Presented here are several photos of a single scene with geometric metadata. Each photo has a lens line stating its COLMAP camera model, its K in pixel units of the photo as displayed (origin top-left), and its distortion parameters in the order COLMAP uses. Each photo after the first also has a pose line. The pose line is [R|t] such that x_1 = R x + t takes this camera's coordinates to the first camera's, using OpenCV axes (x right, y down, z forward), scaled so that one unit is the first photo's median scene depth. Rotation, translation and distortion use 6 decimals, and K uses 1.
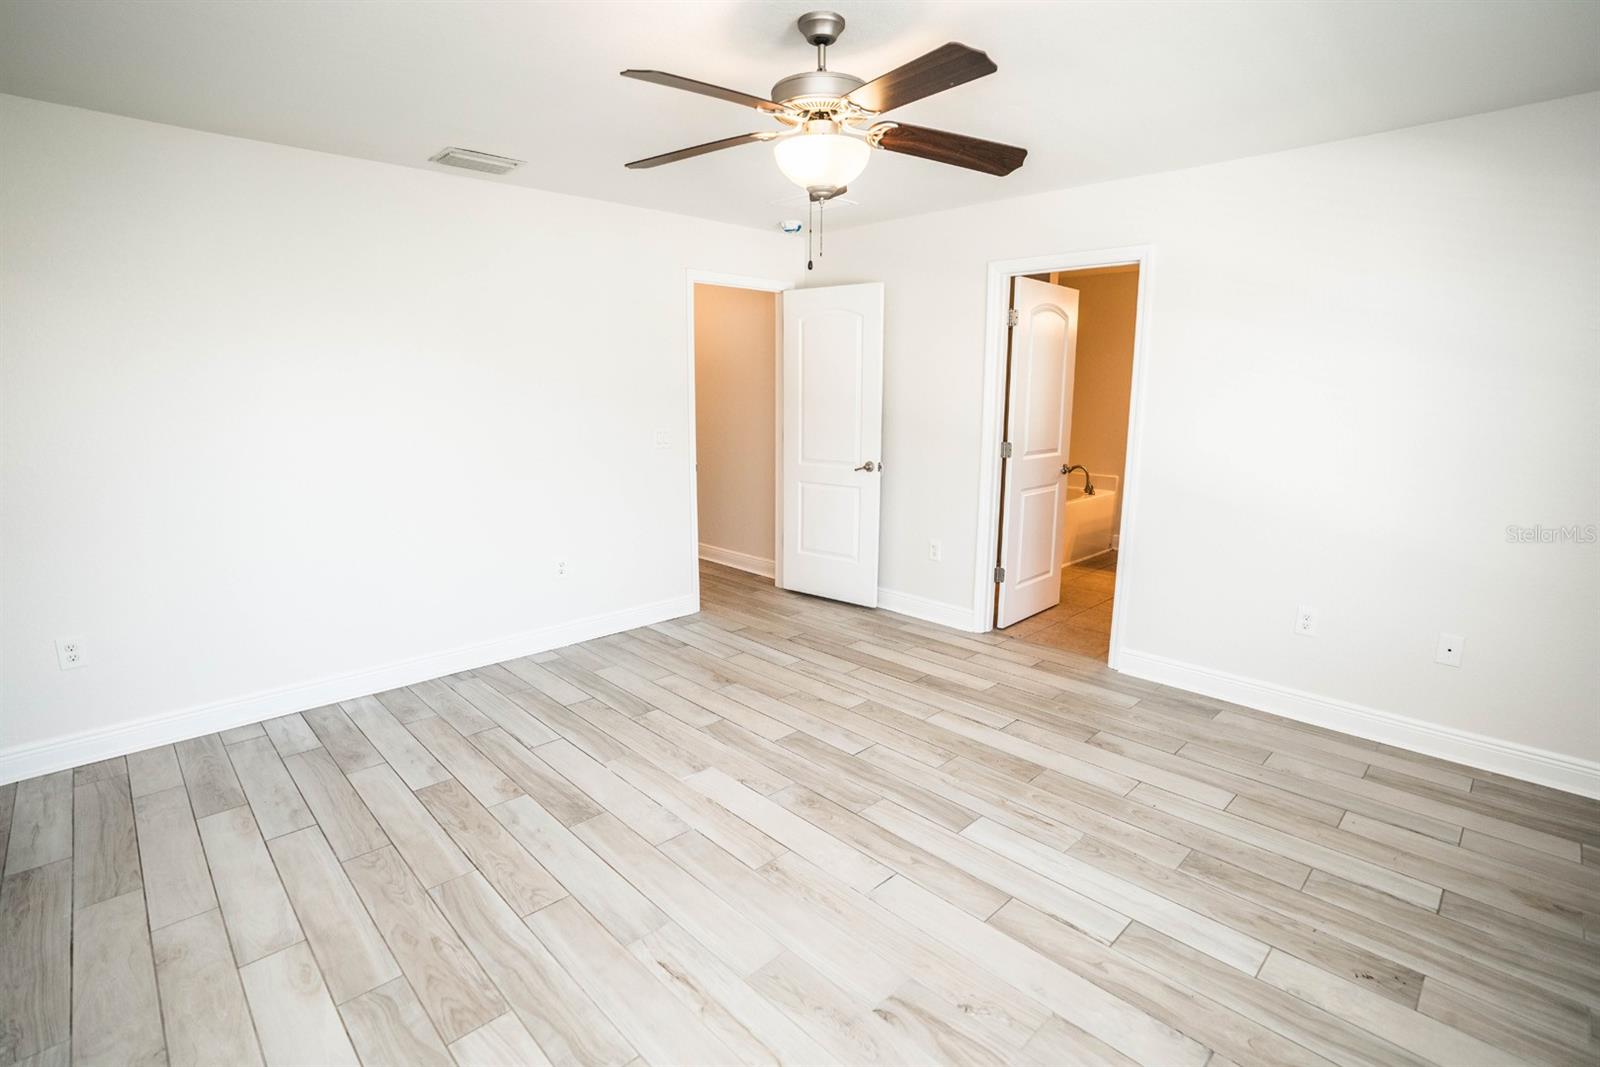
lens RADIAL K [[750.5, 0, 807.9], [0, 750.5, 540.4], [0, 0, 1]] dist [-0.056193, 0.014548]
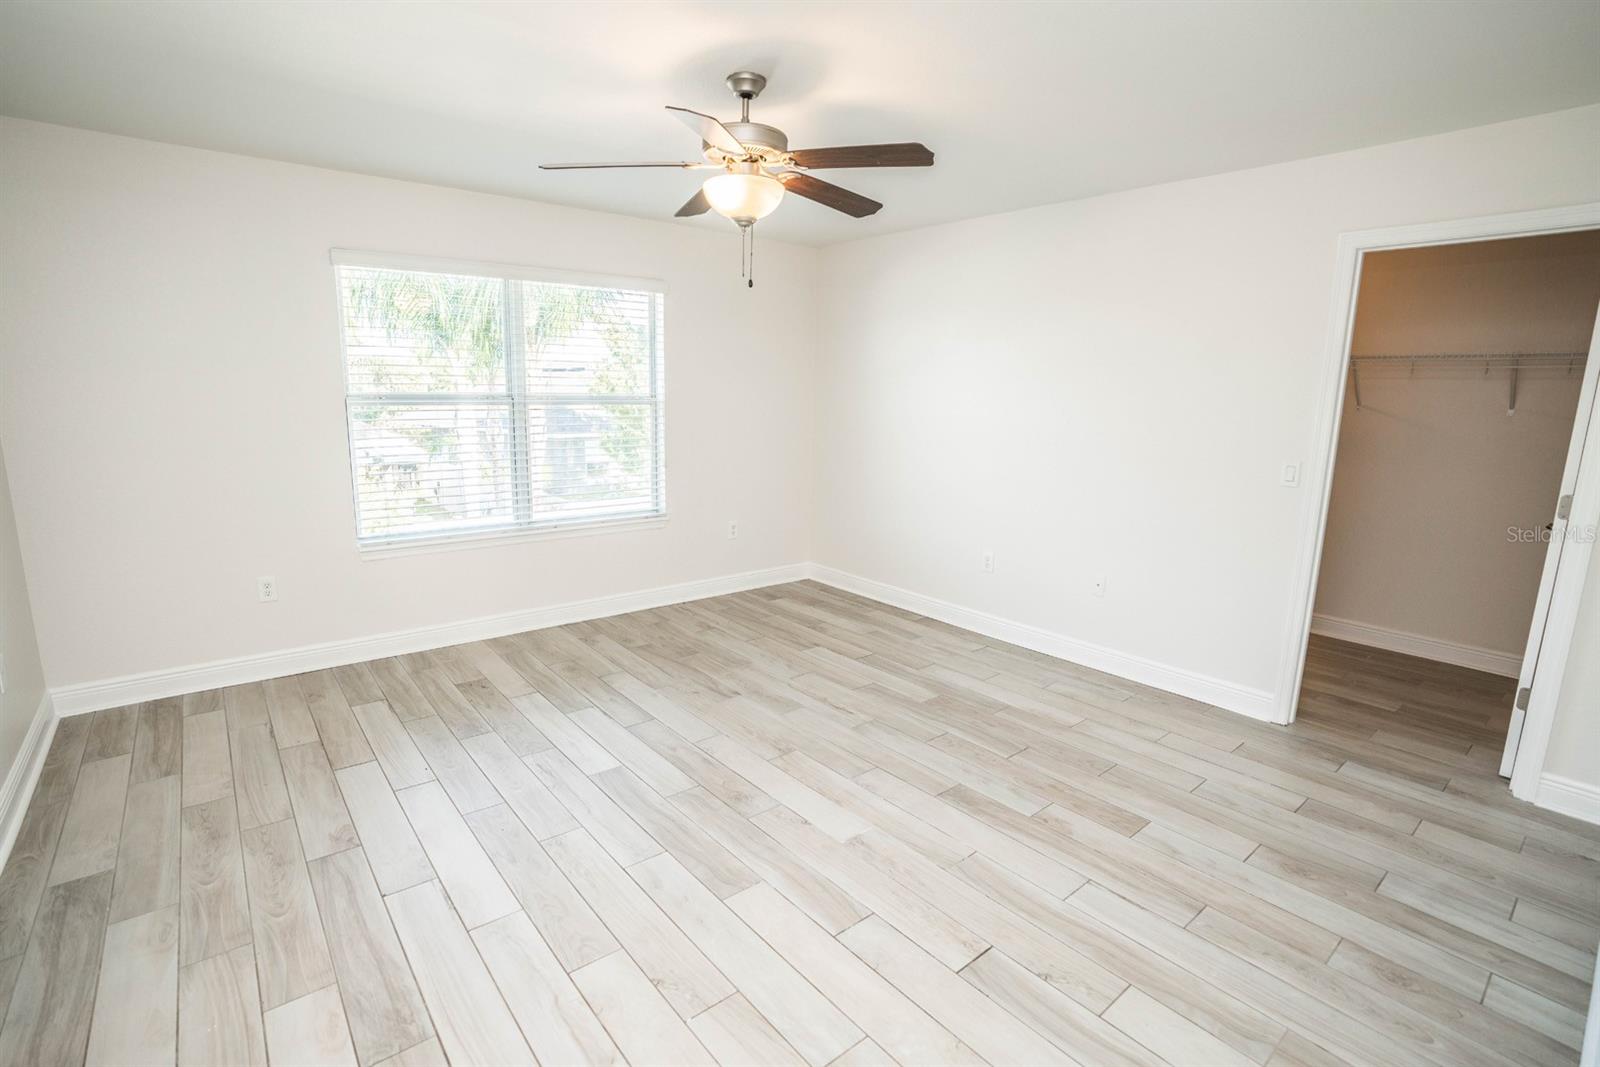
lens RADIAL K [[750.5, 0, 796.6], [0, 750.5, 540.8], [0, 0, 1]] dist [-0.056193, 0.014548]
pose [[-0.995179, -0.040183, 0.089468, -0.131606], [-0.002464, 0.922174, 0.386768, -0.315819], [-0.098047, 0.384683, -0.917827, 1.553917]]
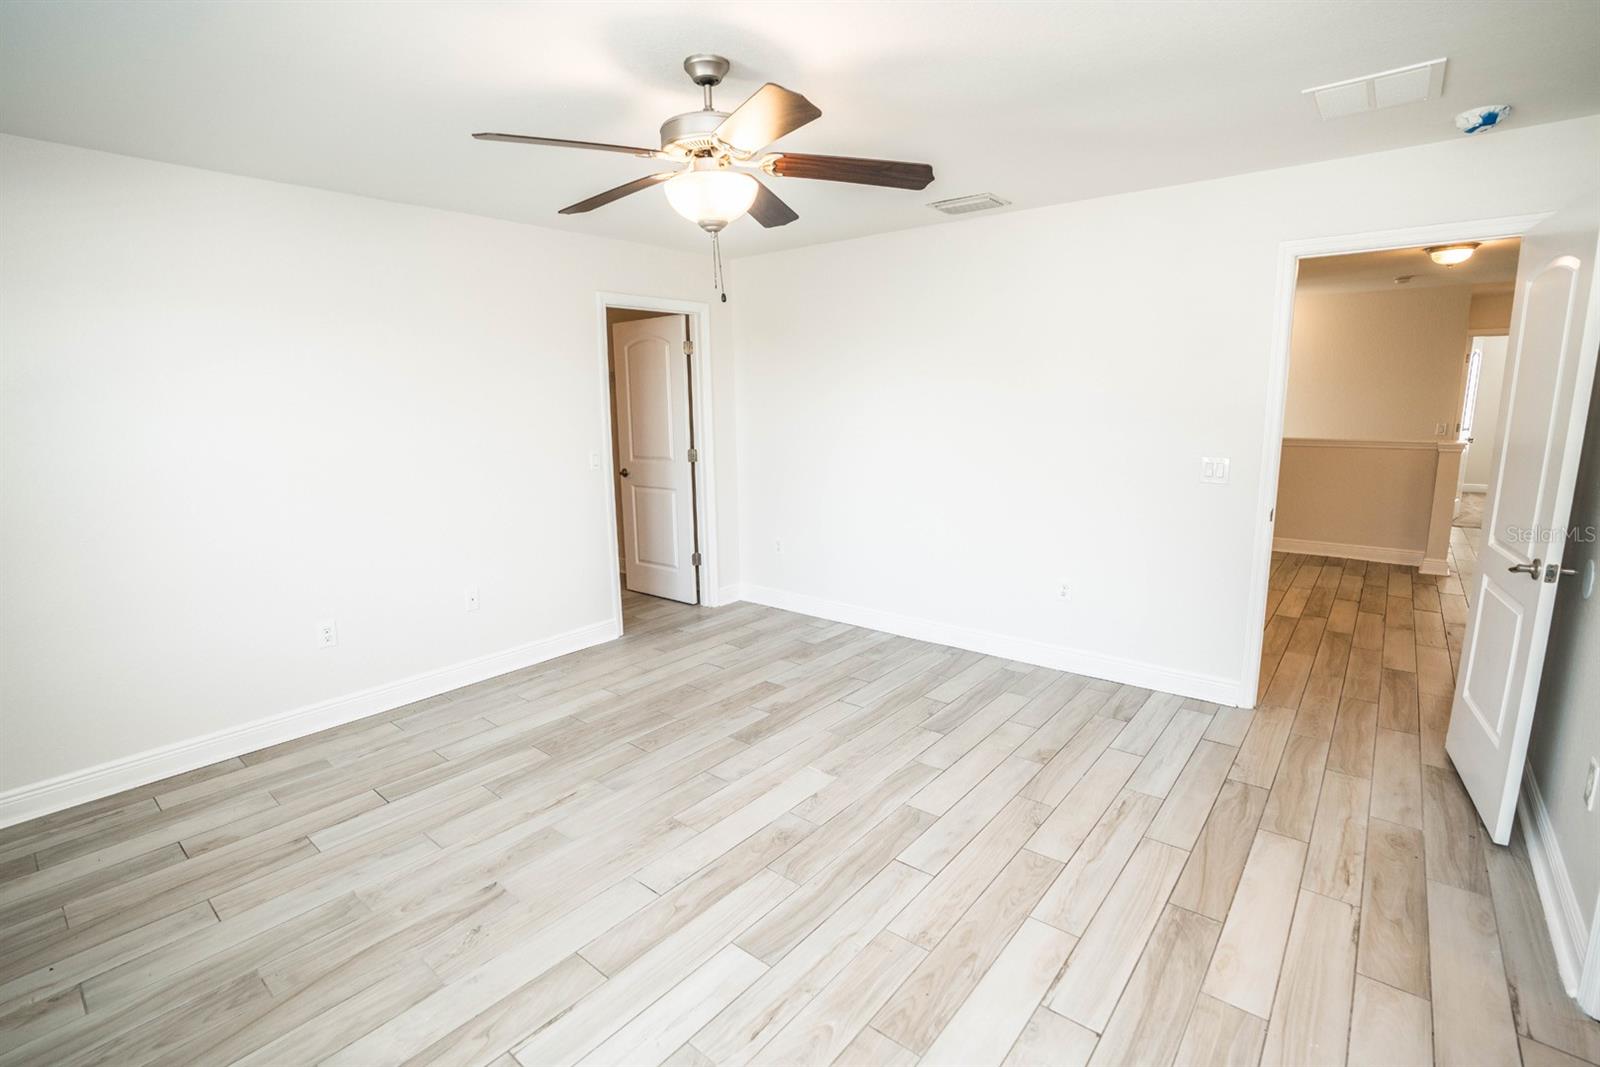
lens RADIAL K [[750.5, 0, 806.3], [0, 750.5, 534.7], [0, 0, 1]] dist [-0.056193, 0.014548]
pose [[0.106667, 0.174663, -0.978833, 0.769329], [-0.182801, 0.971114, 0.153365, -0.161793], [0.977346, 0.162573, 0.135515, 0.724145]]
